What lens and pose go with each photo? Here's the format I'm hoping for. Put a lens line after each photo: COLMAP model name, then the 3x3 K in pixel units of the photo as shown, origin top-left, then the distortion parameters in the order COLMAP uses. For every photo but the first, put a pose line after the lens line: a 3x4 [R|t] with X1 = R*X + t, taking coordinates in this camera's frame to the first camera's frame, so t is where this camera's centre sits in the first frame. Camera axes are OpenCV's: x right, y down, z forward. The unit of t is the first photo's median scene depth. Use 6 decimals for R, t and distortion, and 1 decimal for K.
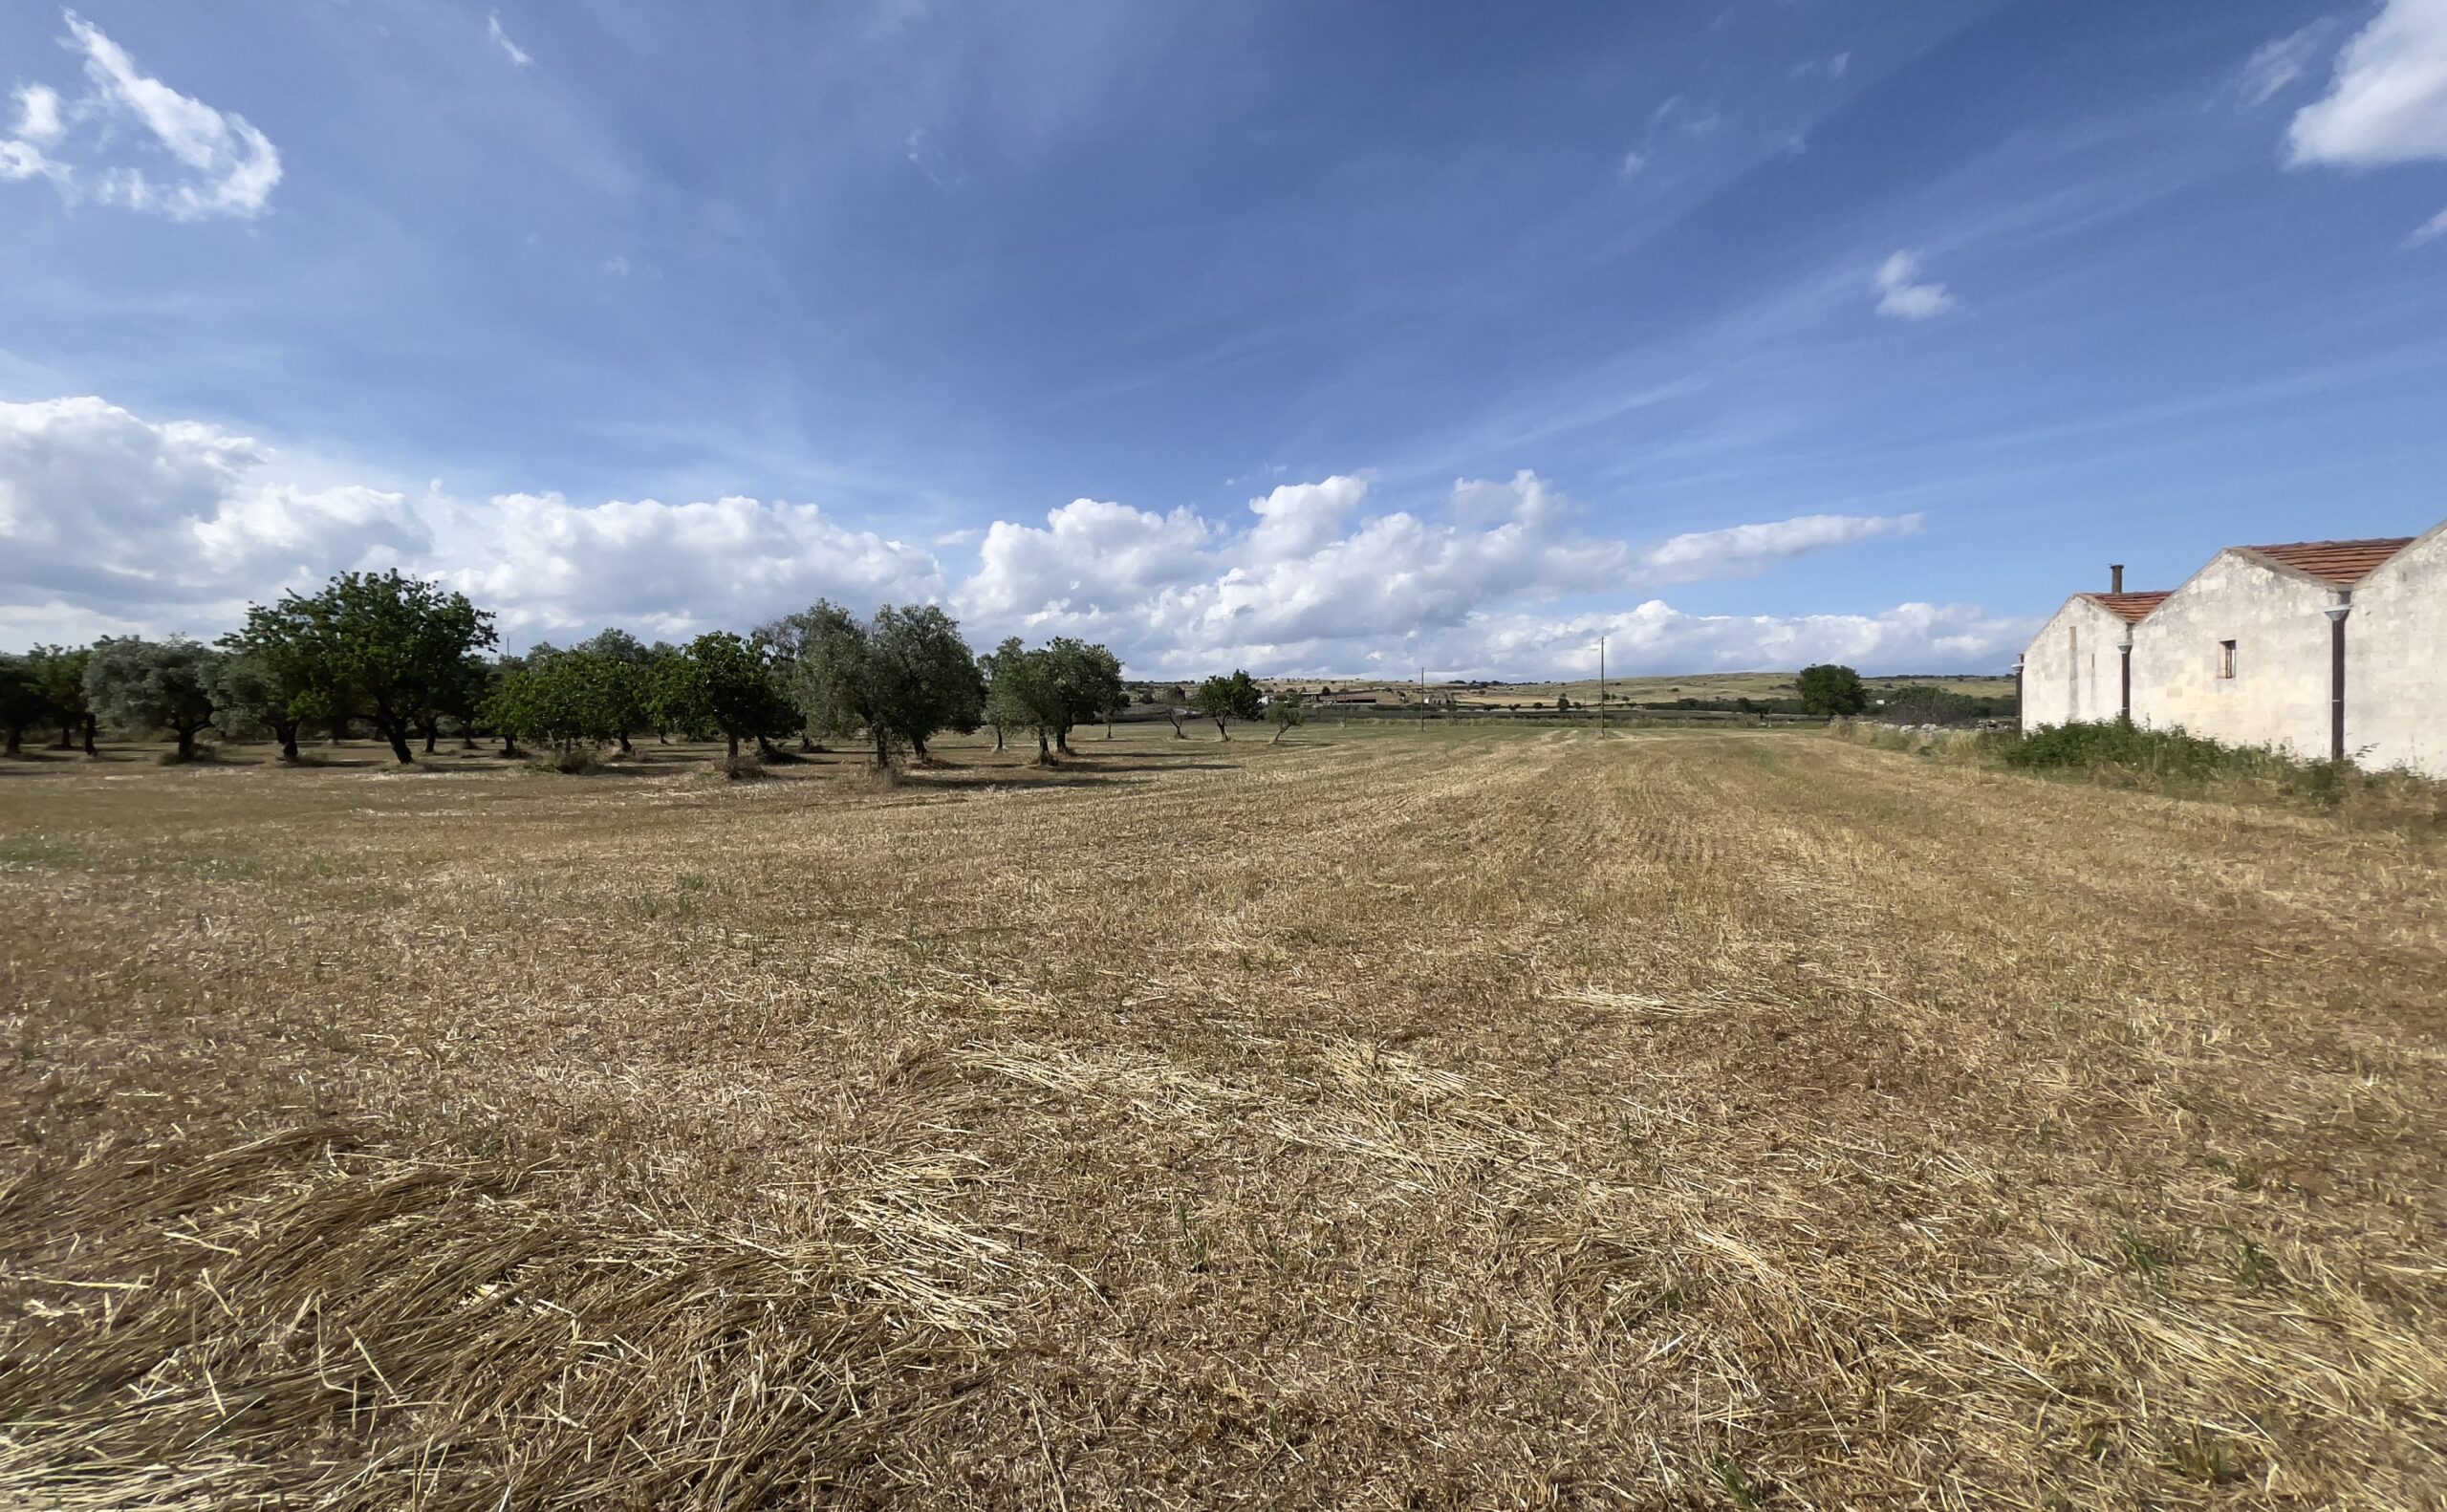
lens RADIAL K [[997.8, 0, 1232.0], [0, 997.8, 763.6], [0, 0, 1]] dist [-0.012497, 0.000531]
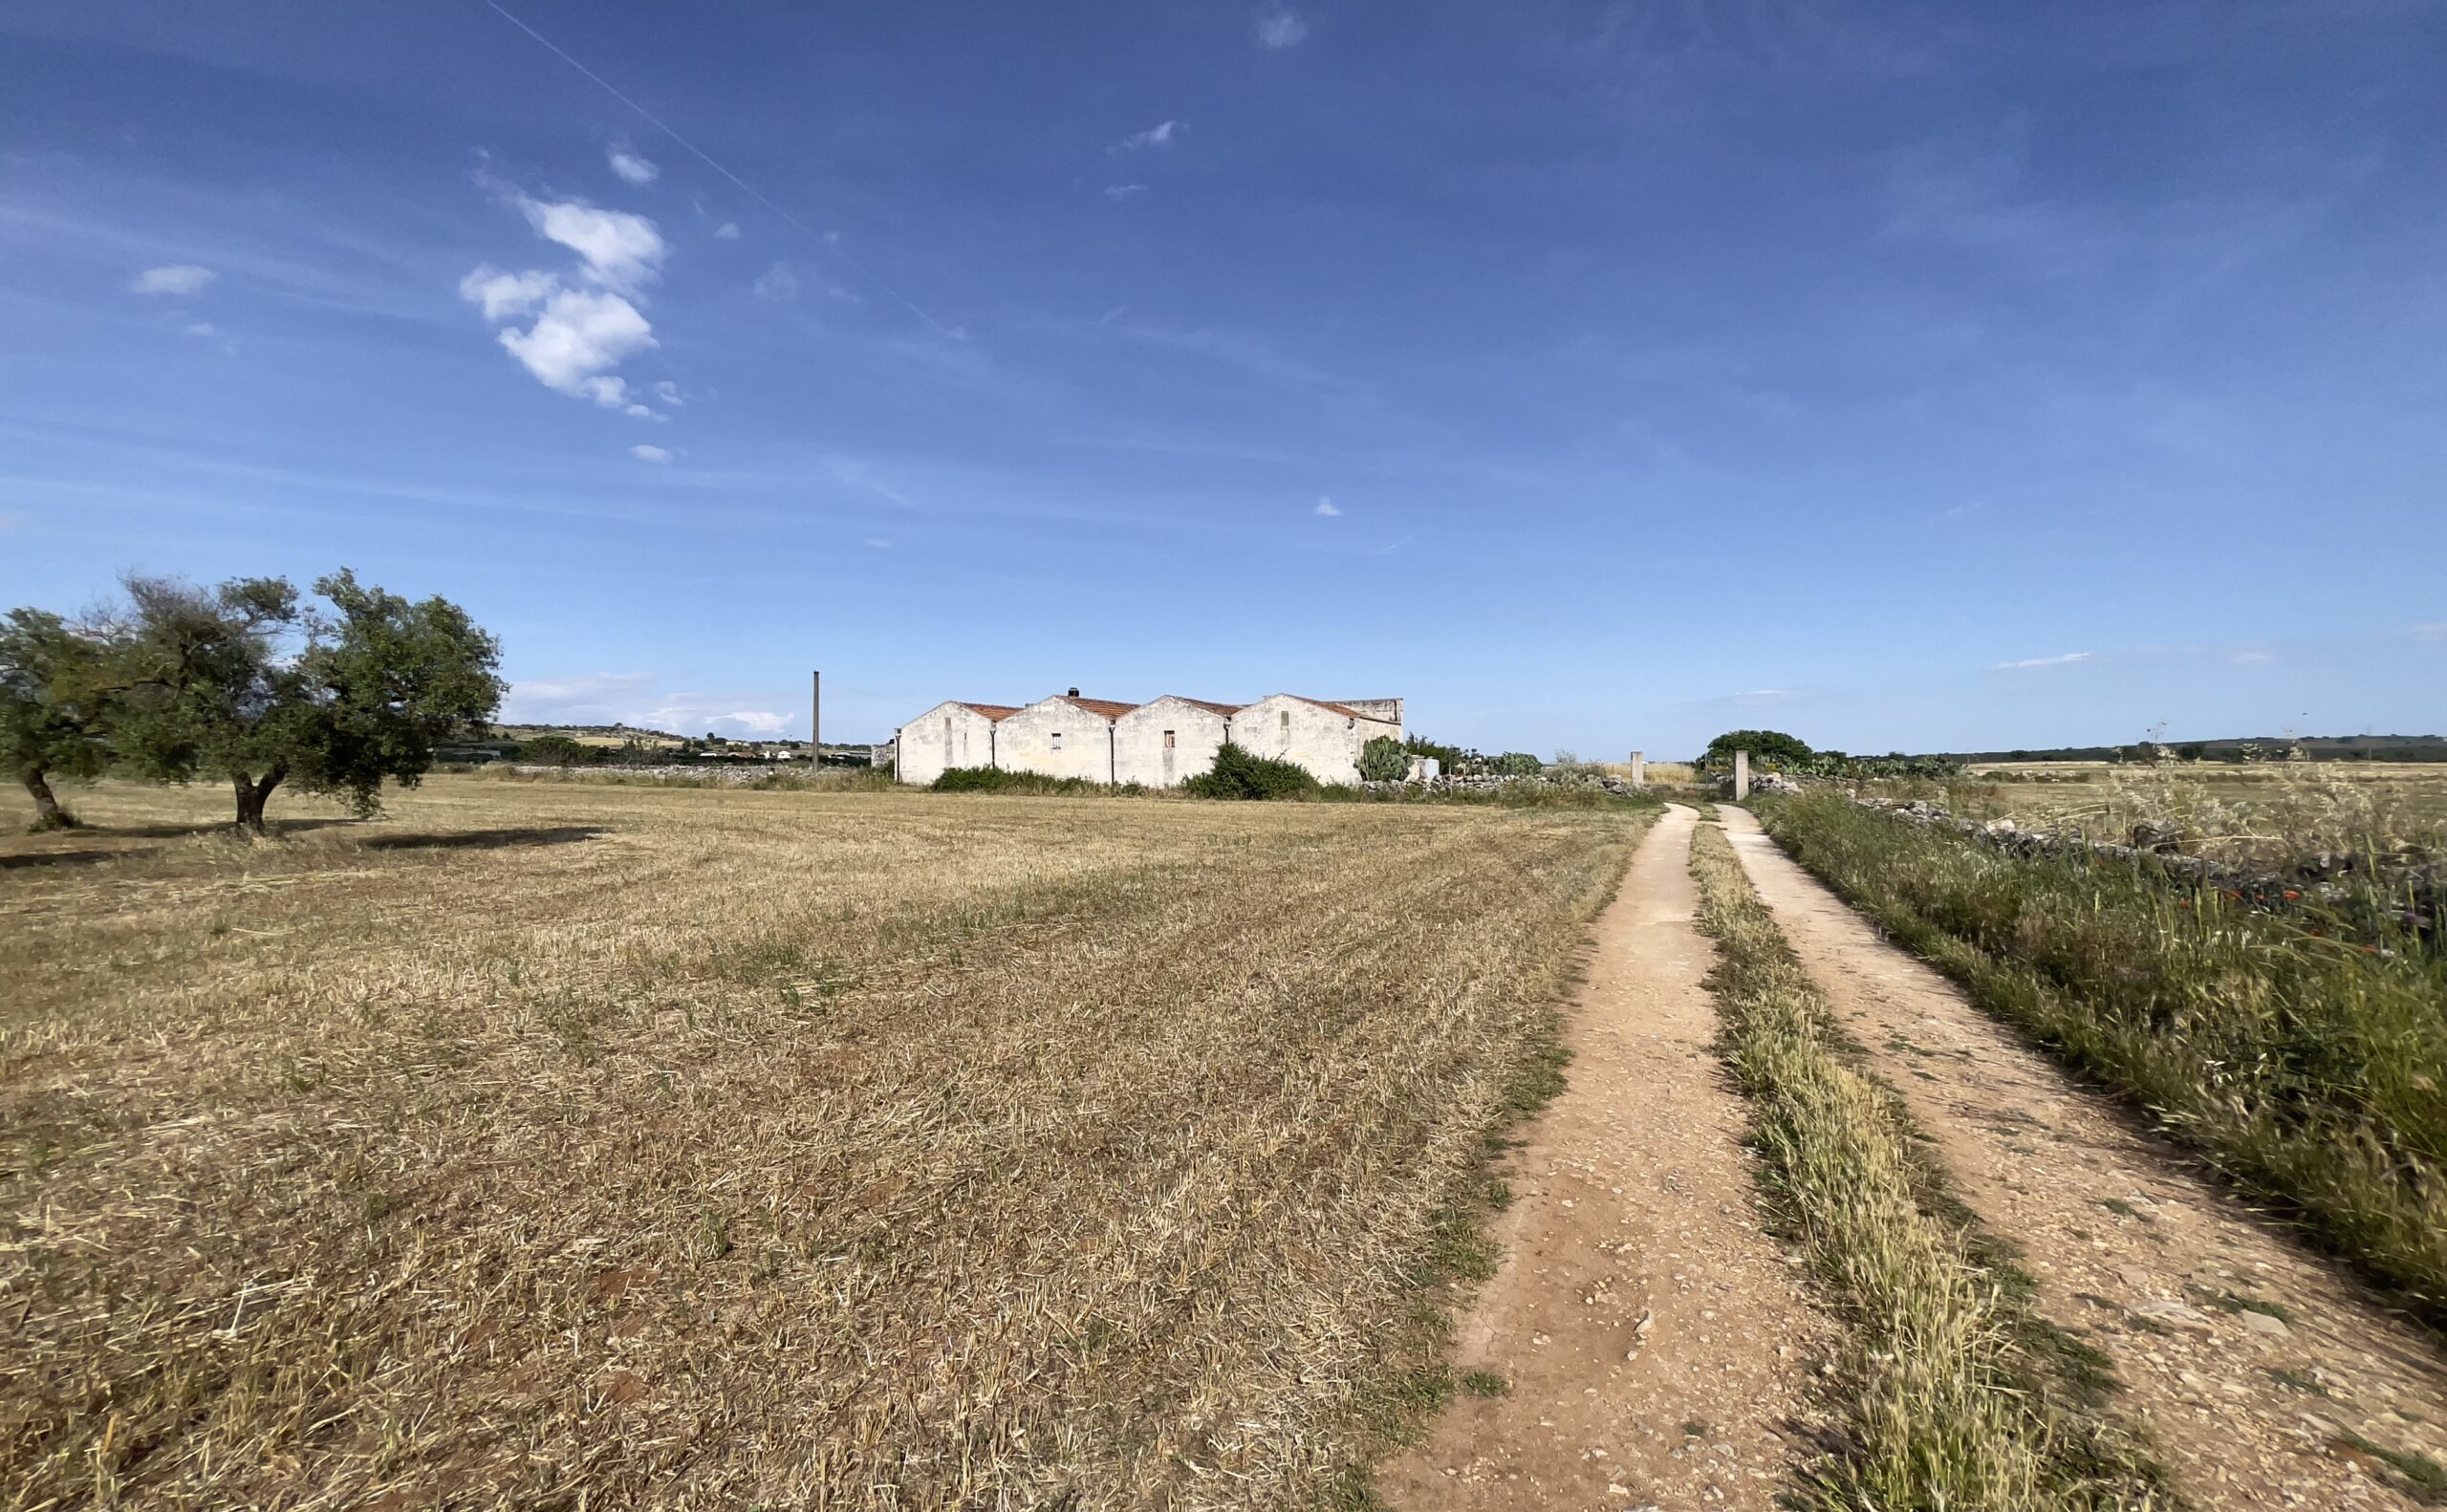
lens RADIAL K [[944.6, 0, 1216.3], [0, 944.6, 765.6], [0, 0, 1]] dist [-0.008093, 0.000663]
pose [[0.007888, 0.011457, 0.999903, -1.076577], [0.032566, 0.999401, -0.011708, -0.006087], [-0.999438, 0.032655, 0.007511, 0.498453]]
